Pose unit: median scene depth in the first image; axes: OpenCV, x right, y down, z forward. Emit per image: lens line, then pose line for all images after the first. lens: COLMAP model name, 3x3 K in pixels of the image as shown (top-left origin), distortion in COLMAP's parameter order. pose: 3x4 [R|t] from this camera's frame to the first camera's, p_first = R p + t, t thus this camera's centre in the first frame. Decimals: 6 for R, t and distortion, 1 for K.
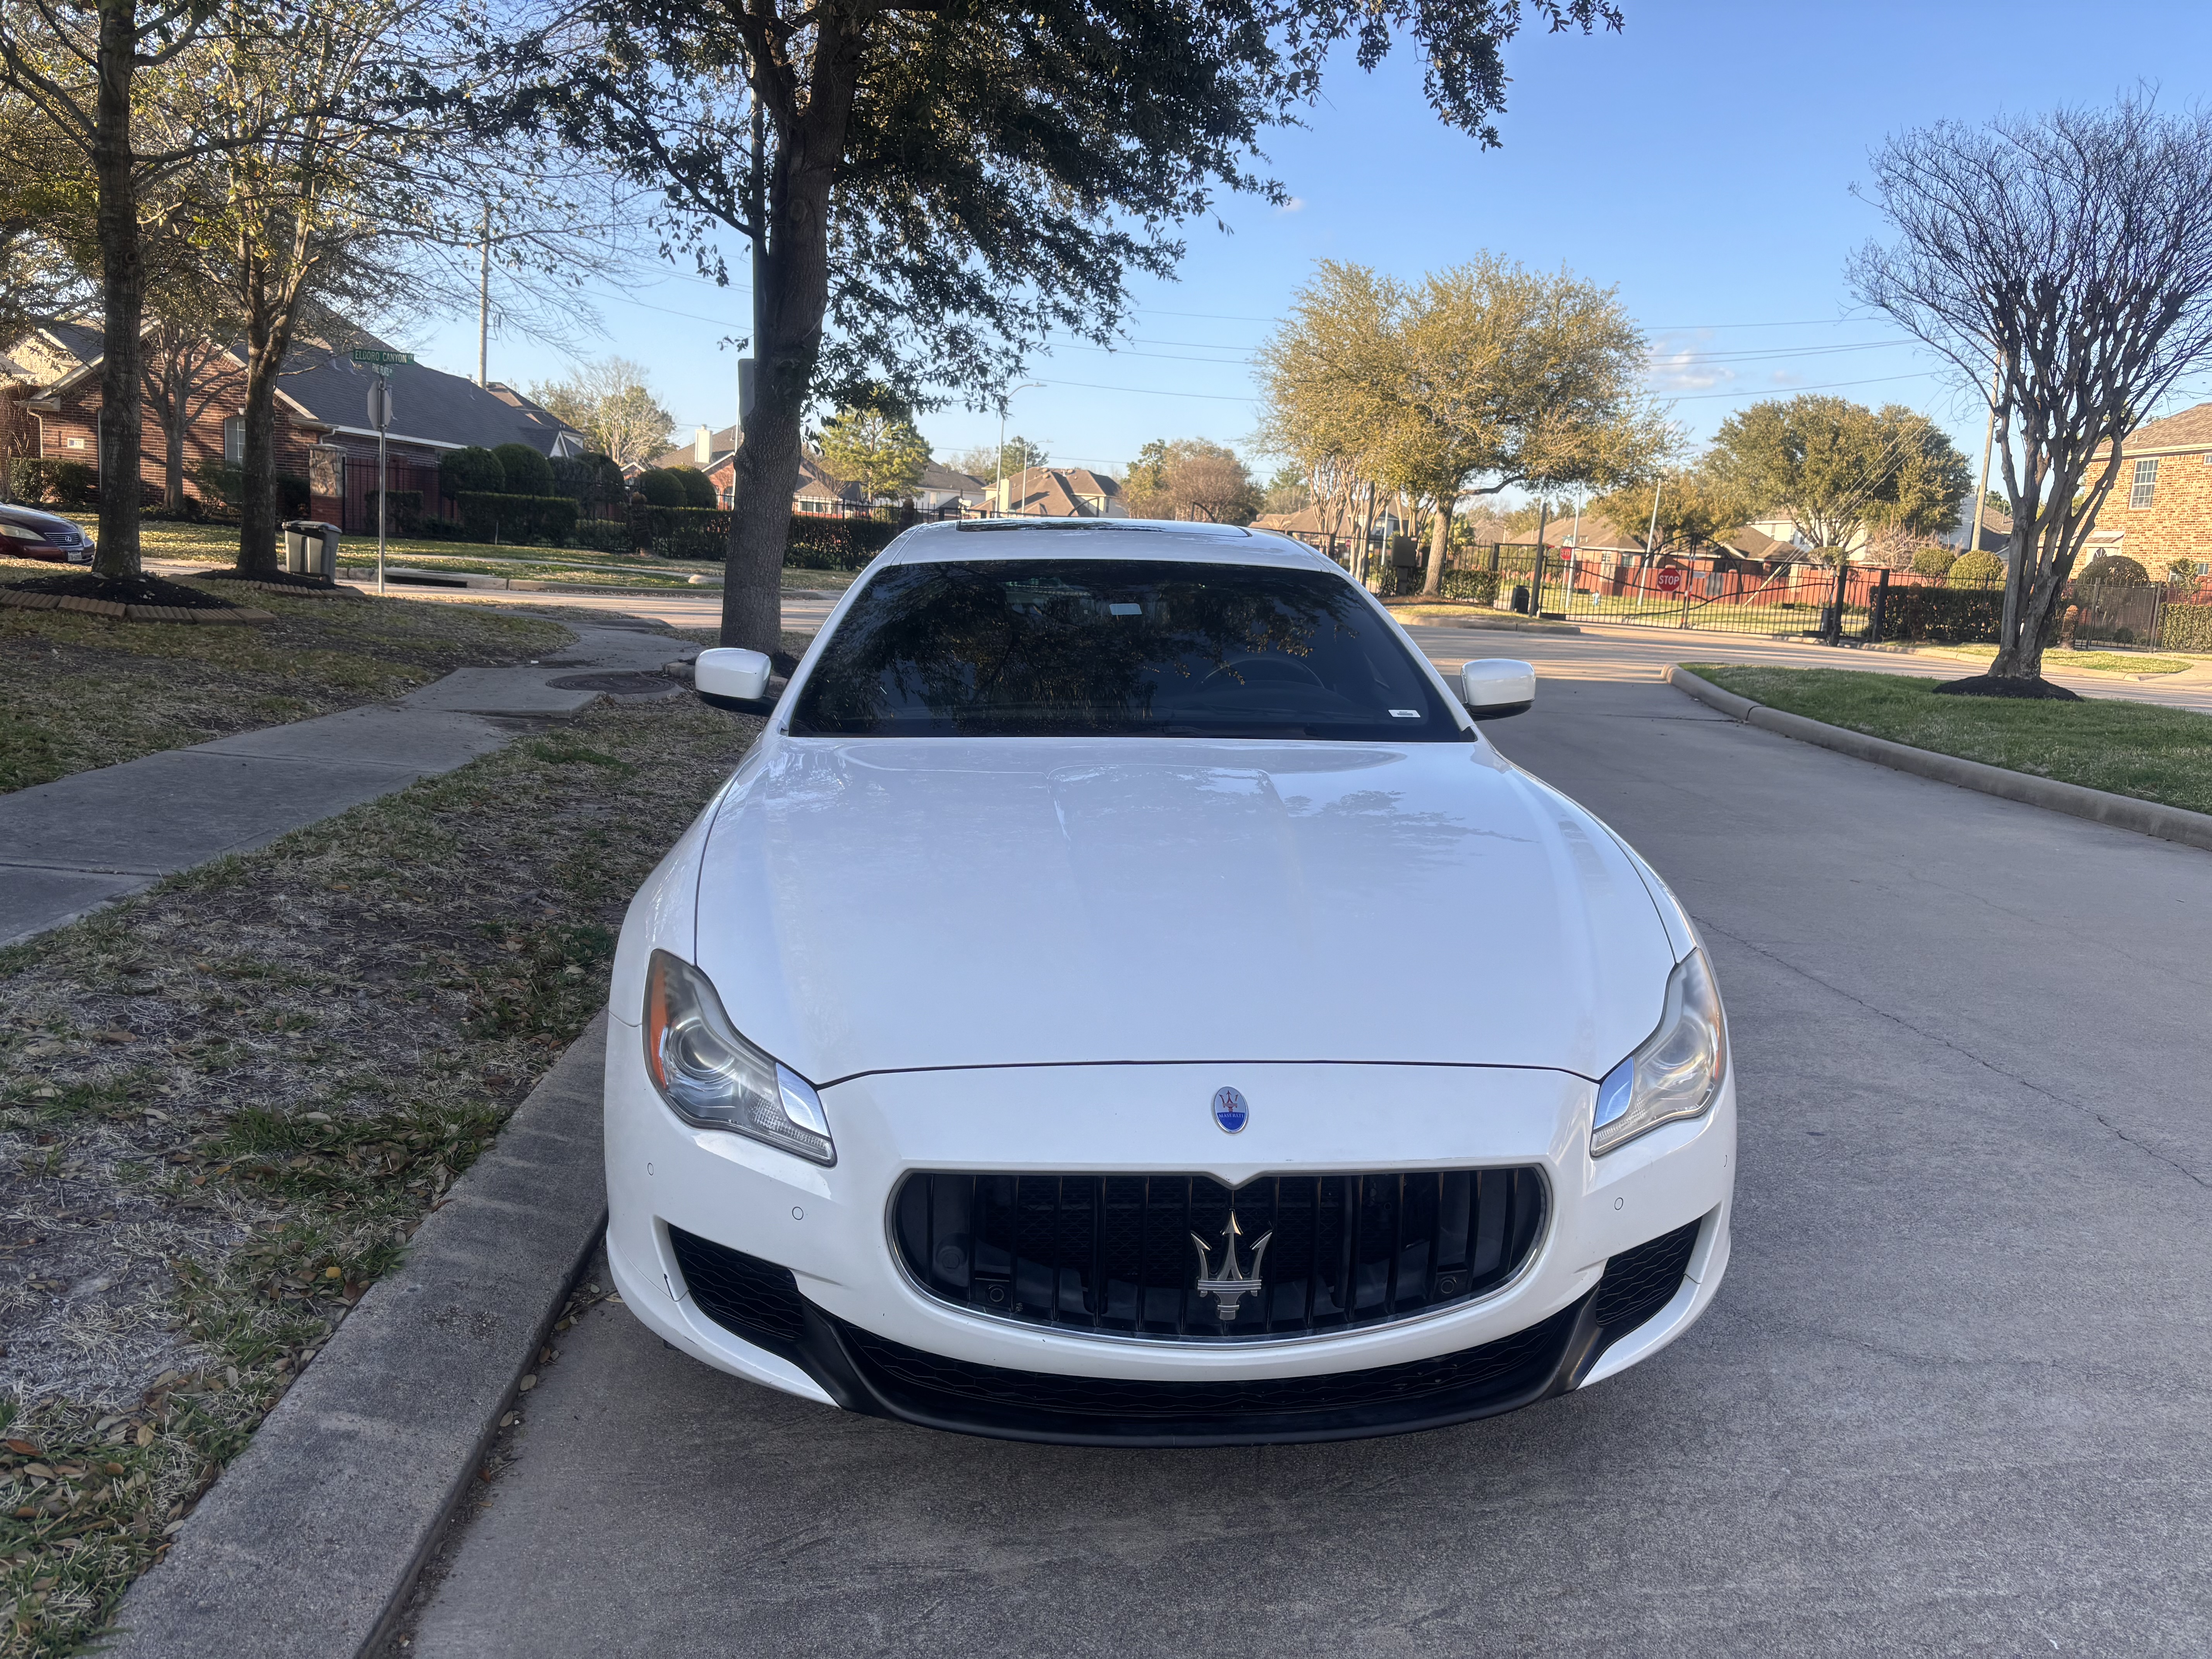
lens RADIAL K [[1657.5, 0, 1097.4], [0, 1657.5, 833.5], [0, 0, 1]] dist [0.040563, -0.040610]
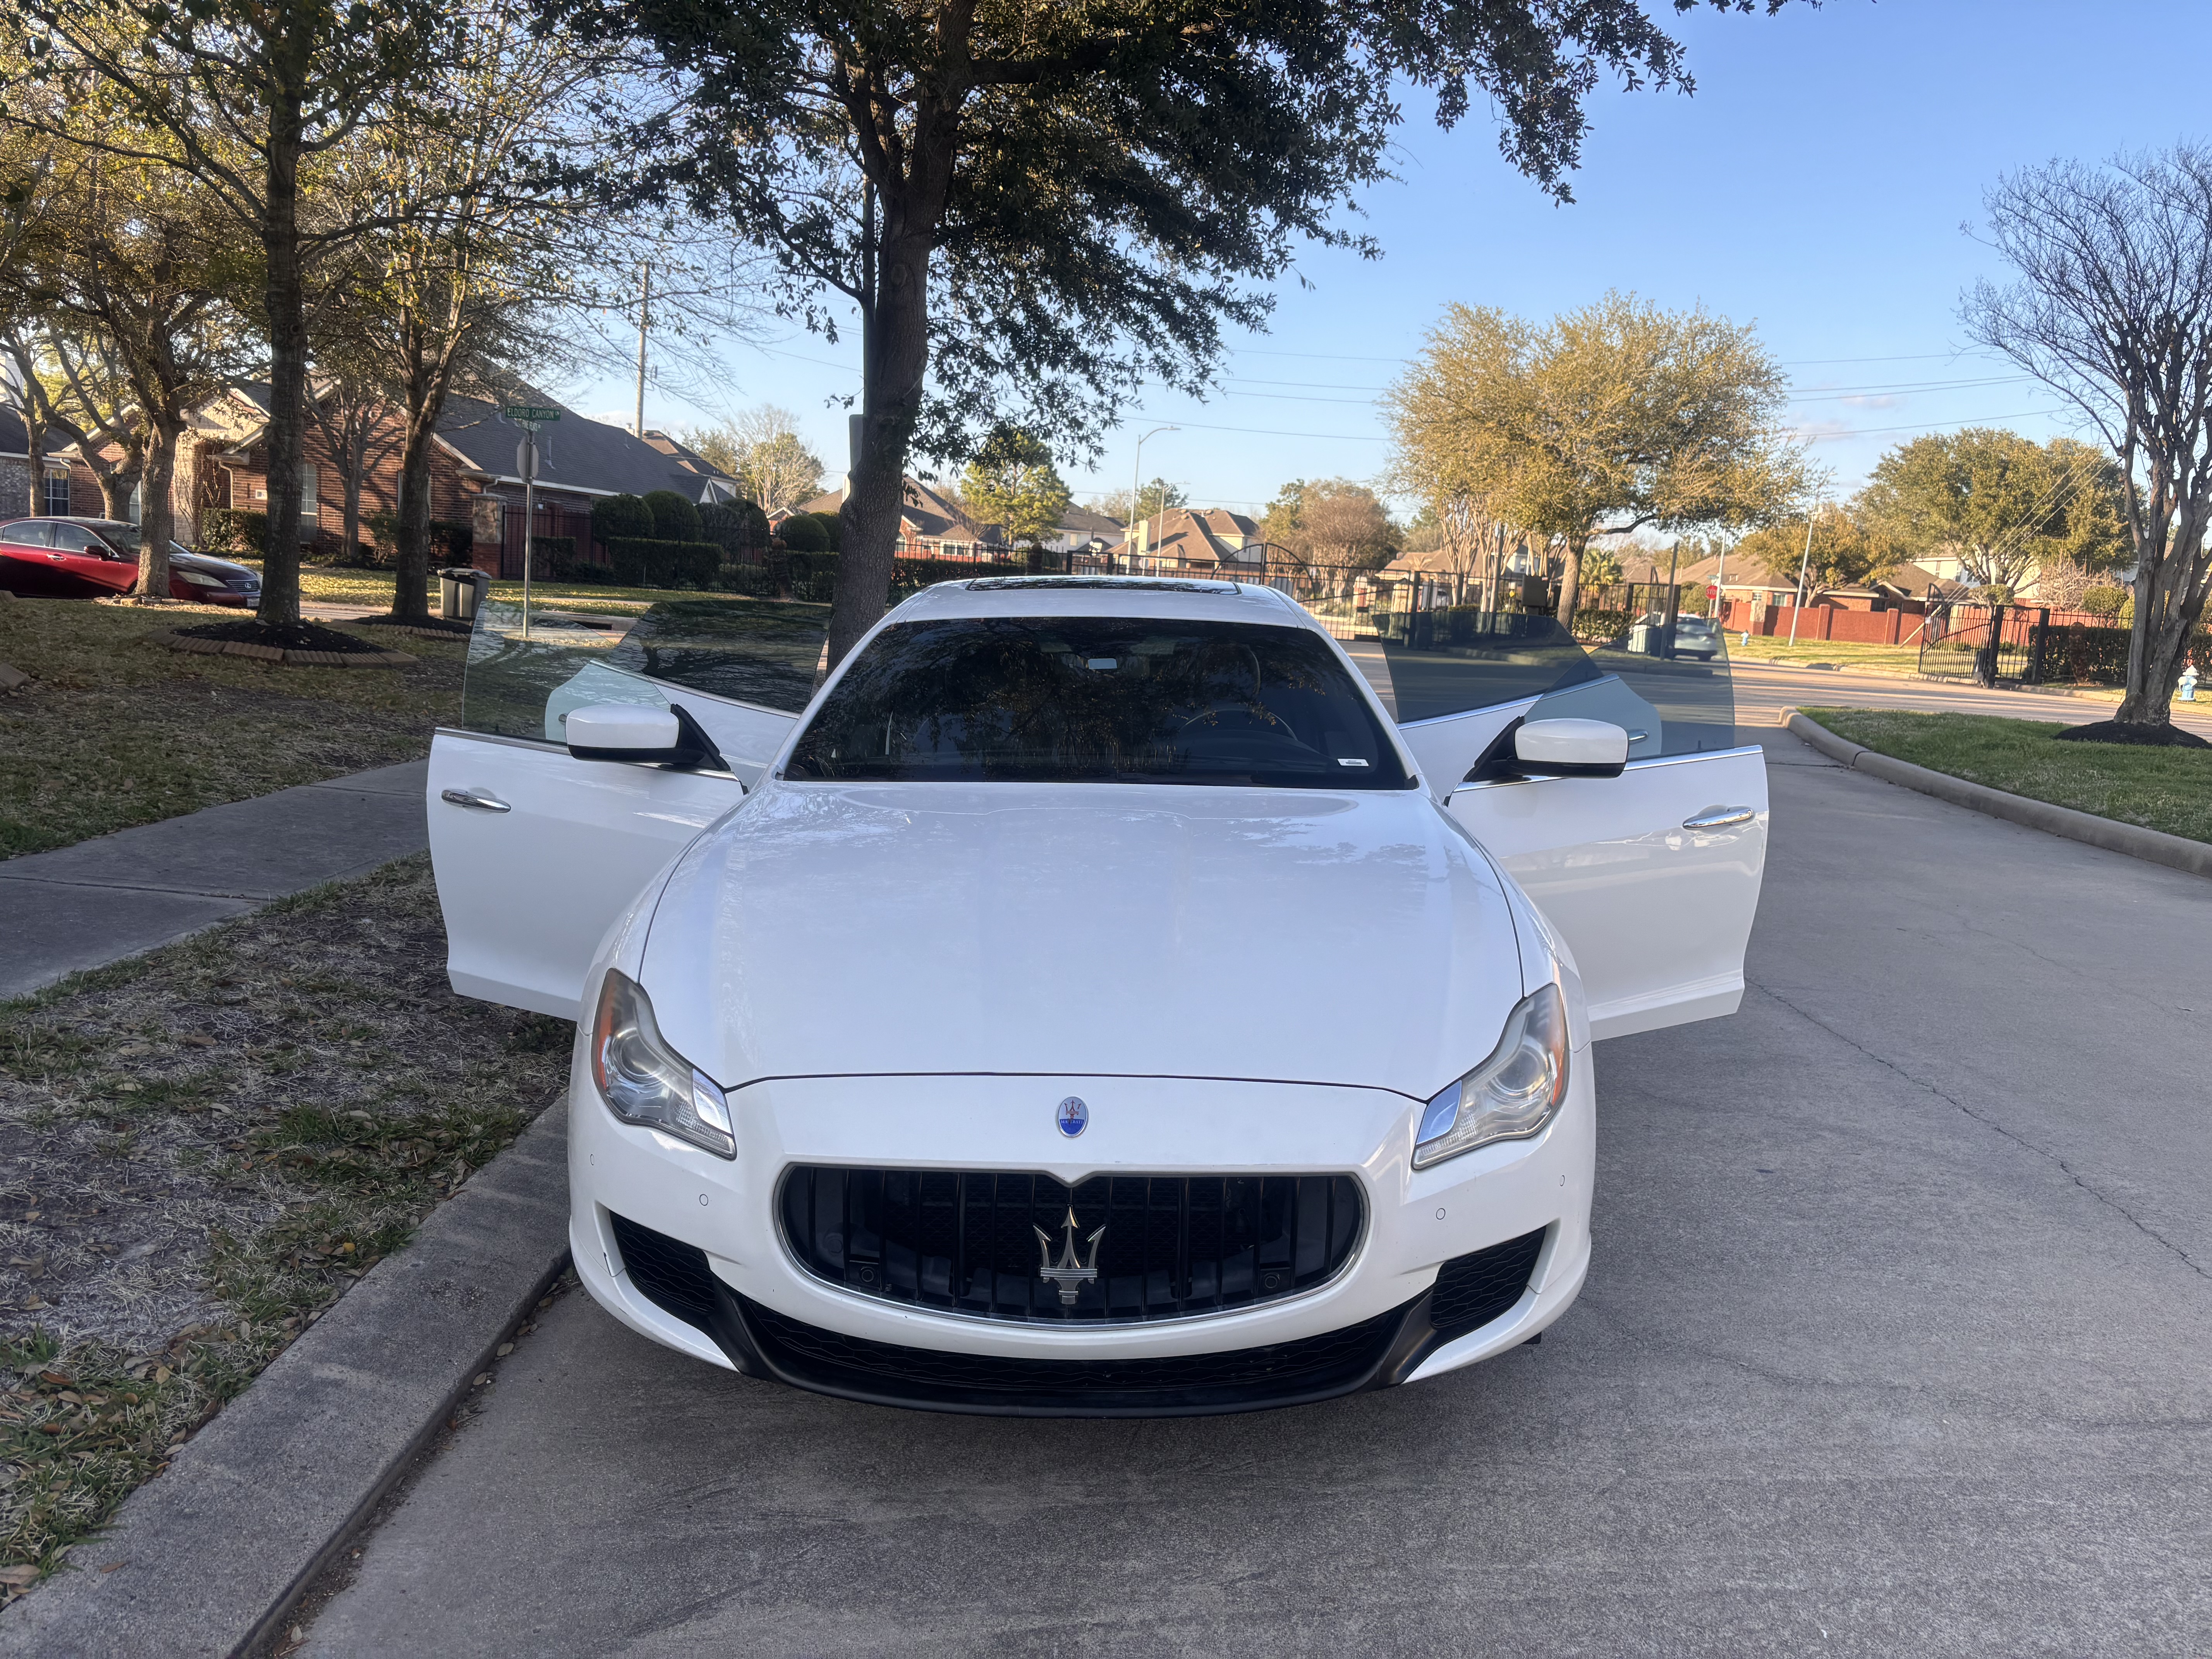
lens RADIAL K [[1657.6, 0, 1089.6], [0, 1657.6, 829.3], [0, 0, 1]] dist [0.028766, -0.016428]
pose [[0.996135, 0.010022, -0.087259, 0.082780], [-0.012252, 0.999611, -0.025053, -0.000611], [0.086974, 0.026025, 0.995871, -0.057102]]
